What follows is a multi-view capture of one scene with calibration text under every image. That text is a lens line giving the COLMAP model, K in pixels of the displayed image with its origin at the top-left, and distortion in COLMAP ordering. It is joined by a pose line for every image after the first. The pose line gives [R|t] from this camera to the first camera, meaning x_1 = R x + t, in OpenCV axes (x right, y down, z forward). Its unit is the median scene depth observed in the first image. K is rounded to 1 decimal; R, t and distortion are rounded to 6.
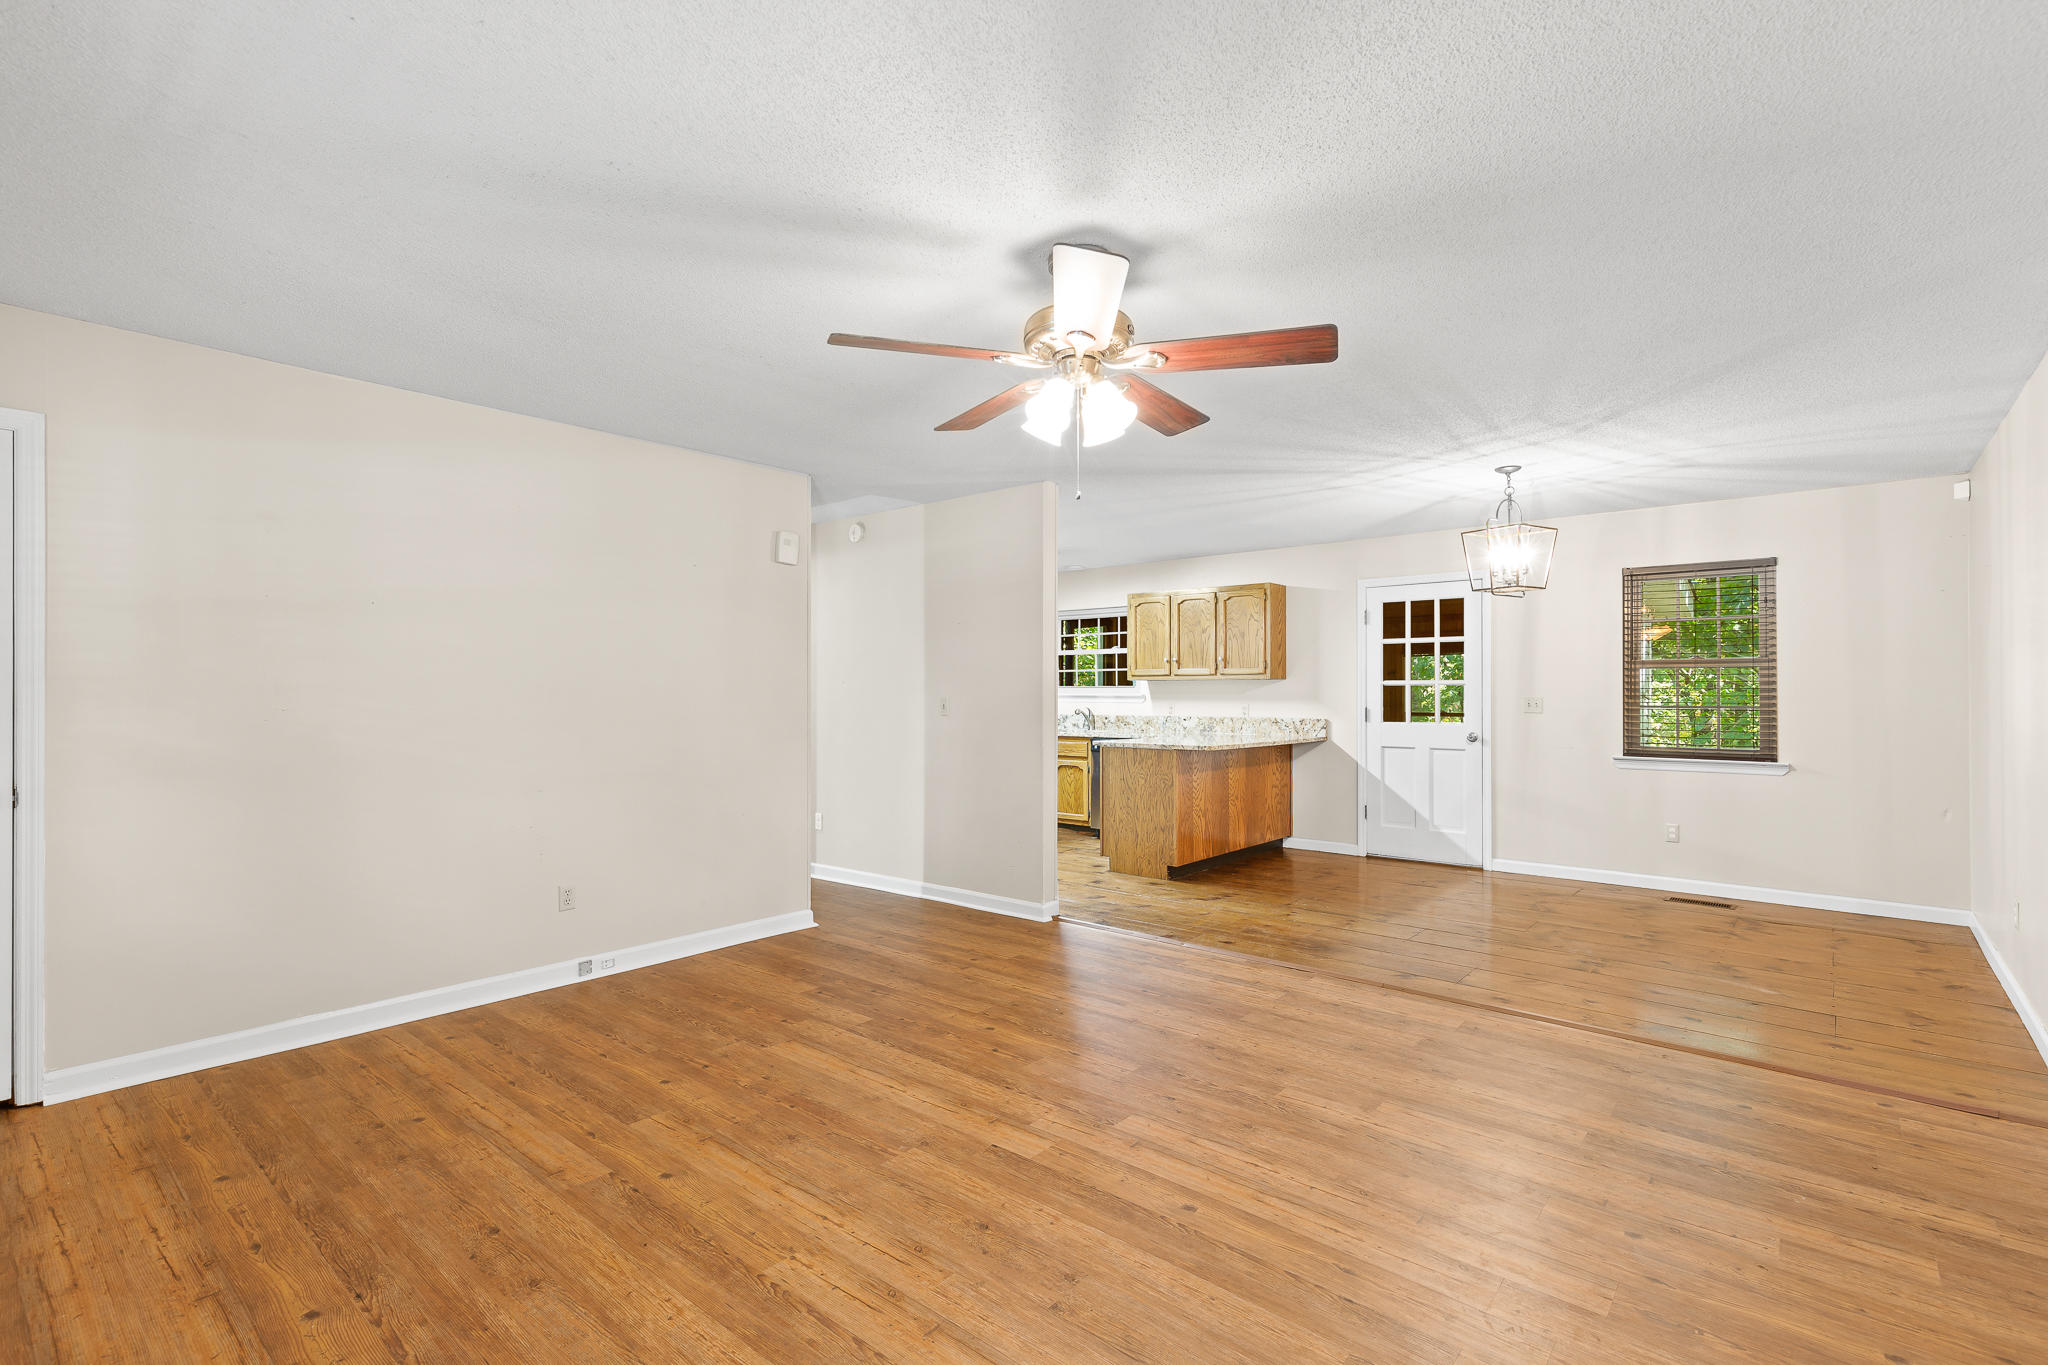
lens RADIAL K [[934.7, 0, 1017.8], [0, 934.7, 689.0], [0, 0, 1]] dist [0.002754, -0.000240]
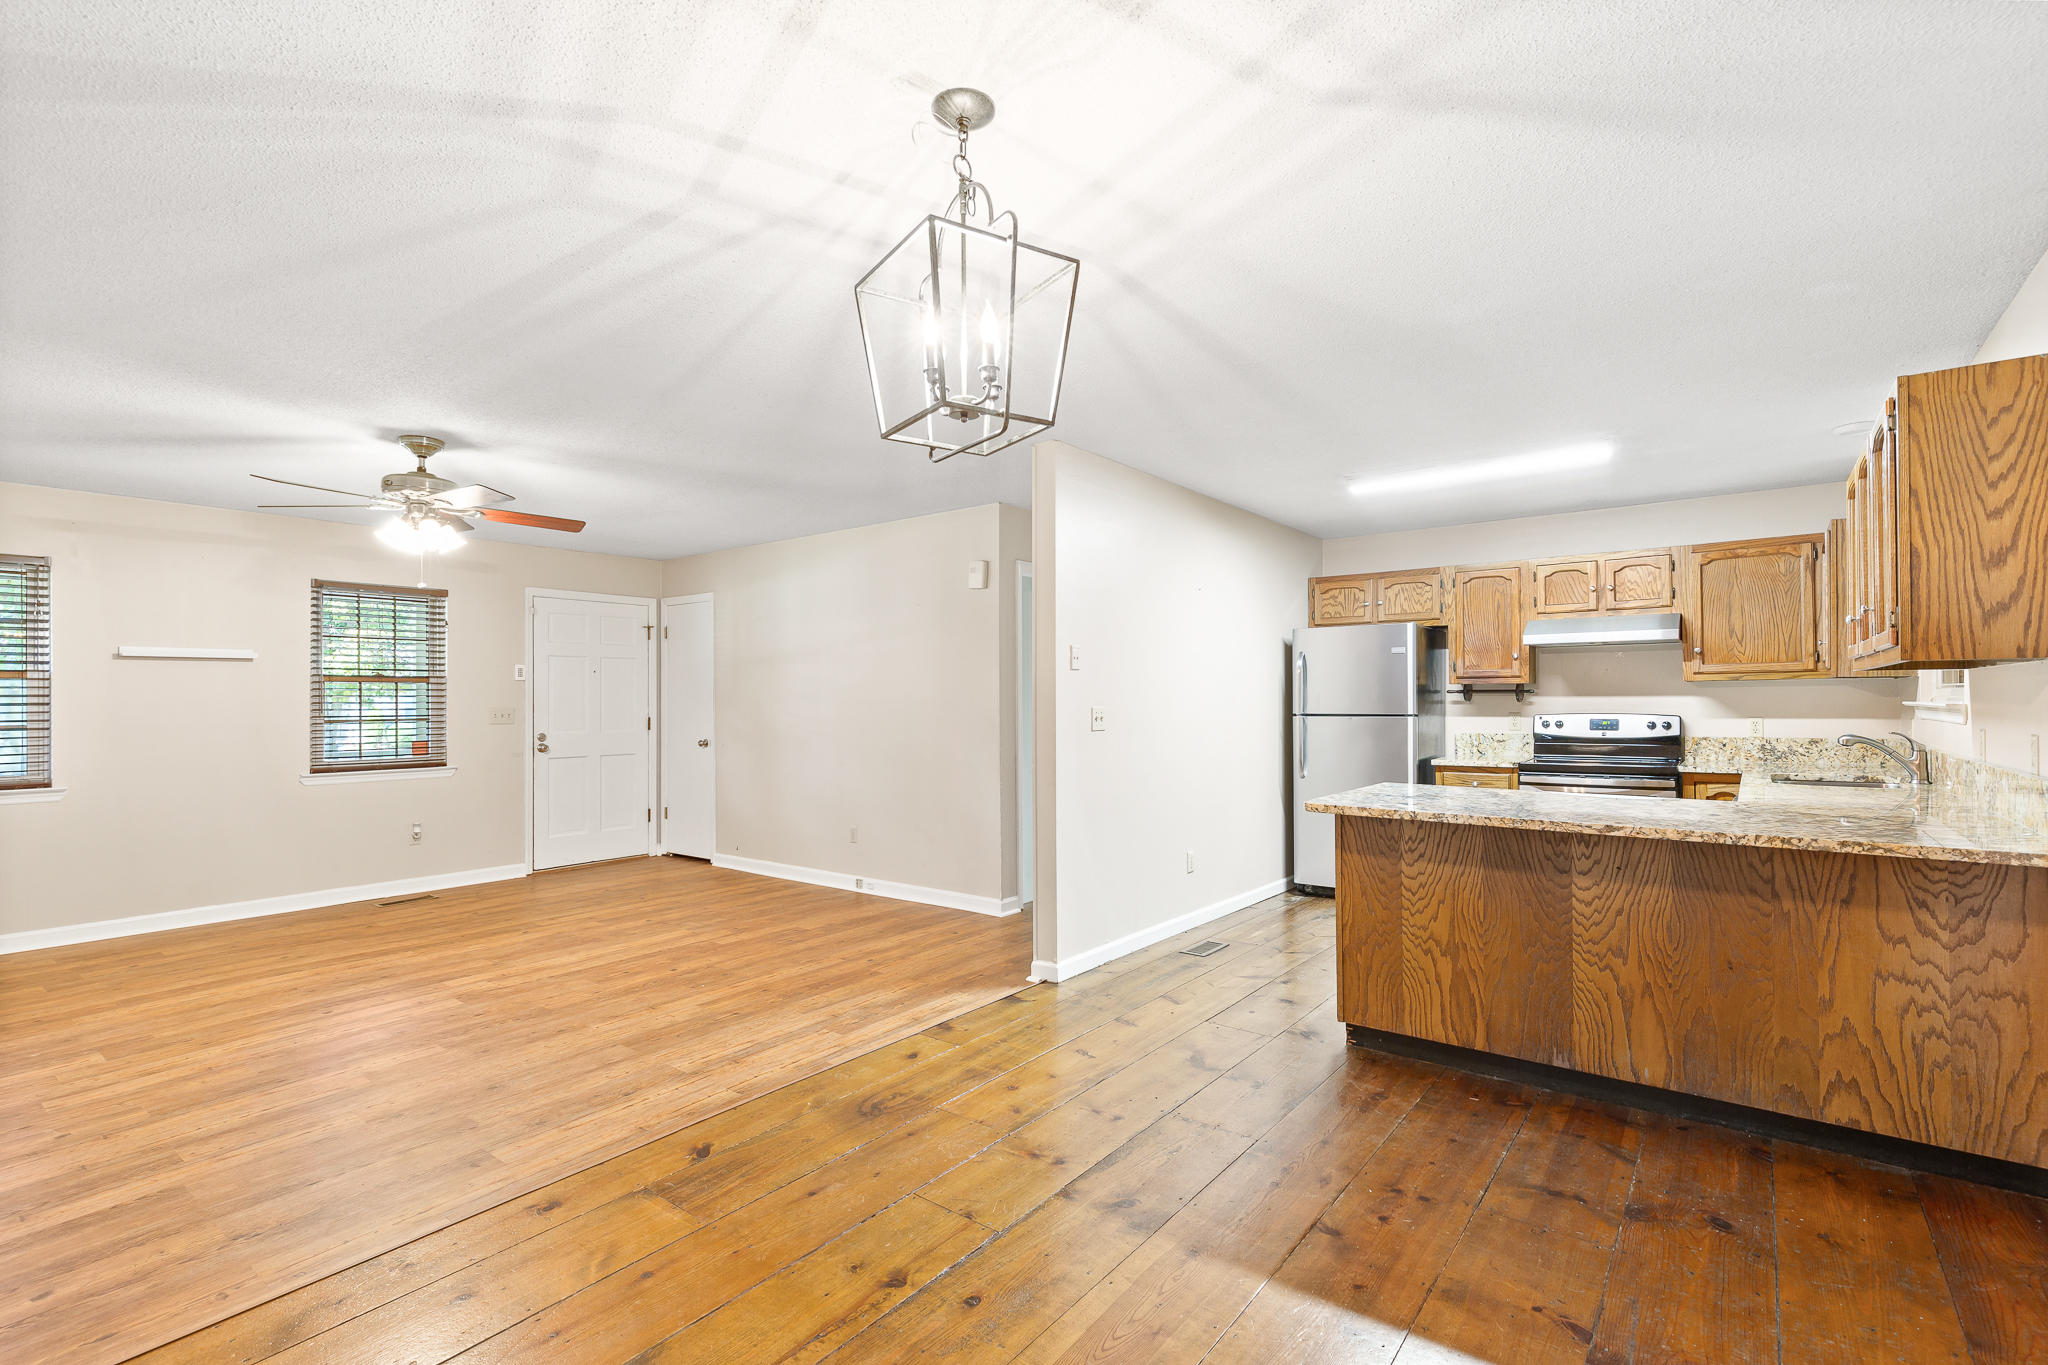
lens RADIAL K [[934.7, 0, 1017.8], [0, 934.7, 689.0], [0, 0, 1]] dist [0.002754, -0.000240]
pose [[0.053185, -0.009988, -0.998535, 0.895707], [0.008057, 0.999922, -0.009573, 0.000630], [0.998552, -0.007537, 0.053262, 0.997651]]
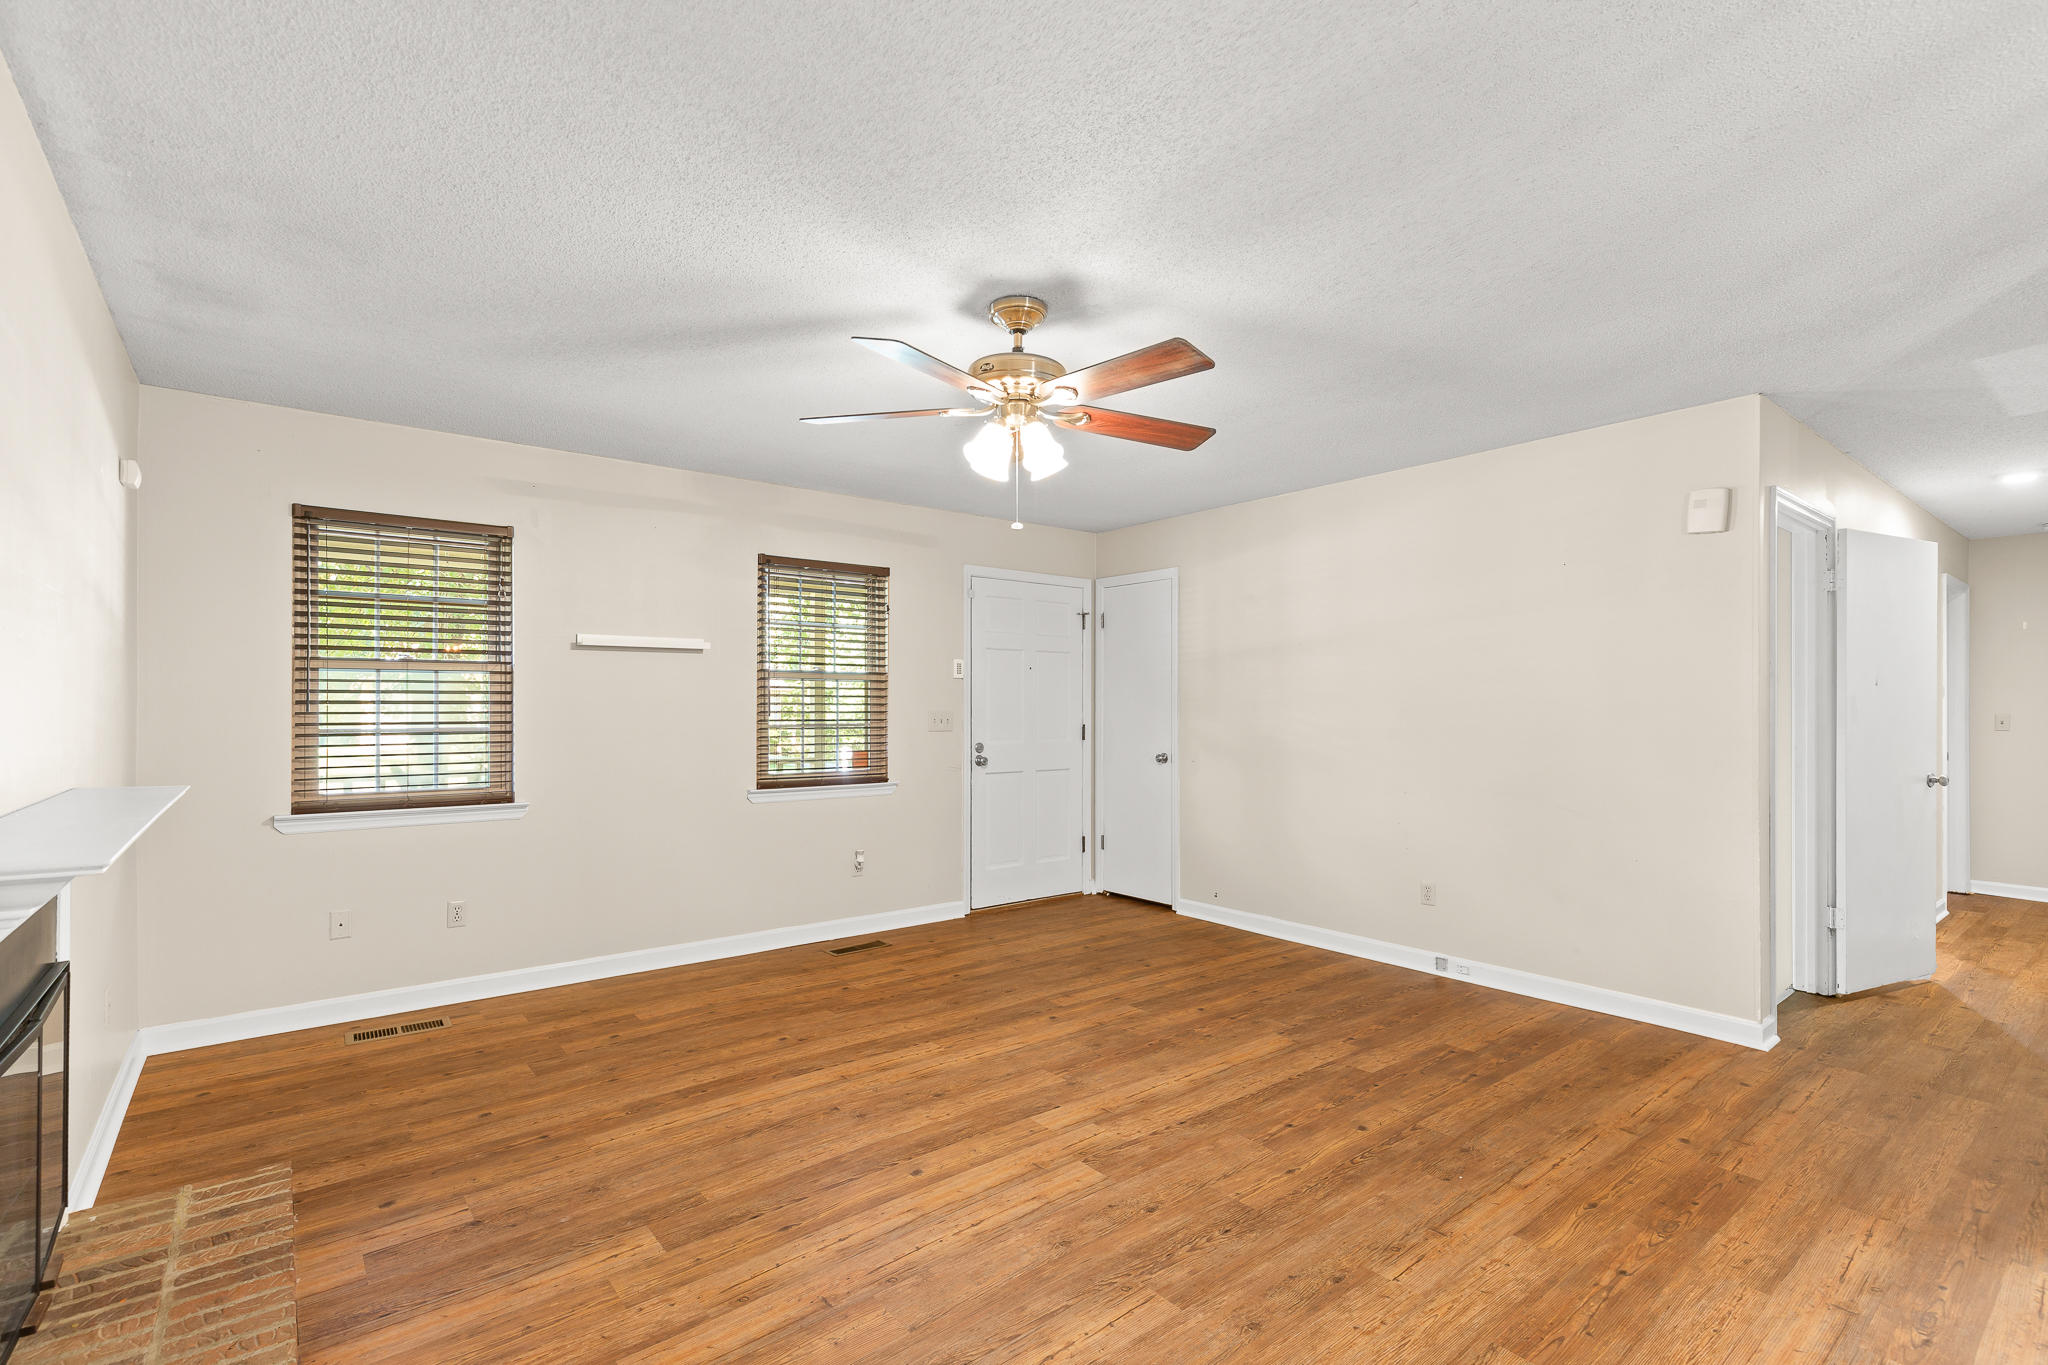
lens RADIAL K [[942.7, 0, 1015.0], [0, 942.7, 704.0], [0, 0, 1]] dist [0.005181, 0.000398]
pose [[-0.187119, -0.001646, -0.982336, 0.582765], [0.000924, 0.999998, -0.001851, 0.002101], [0.982337, -0.001254, -0.187117, 0.613888]]
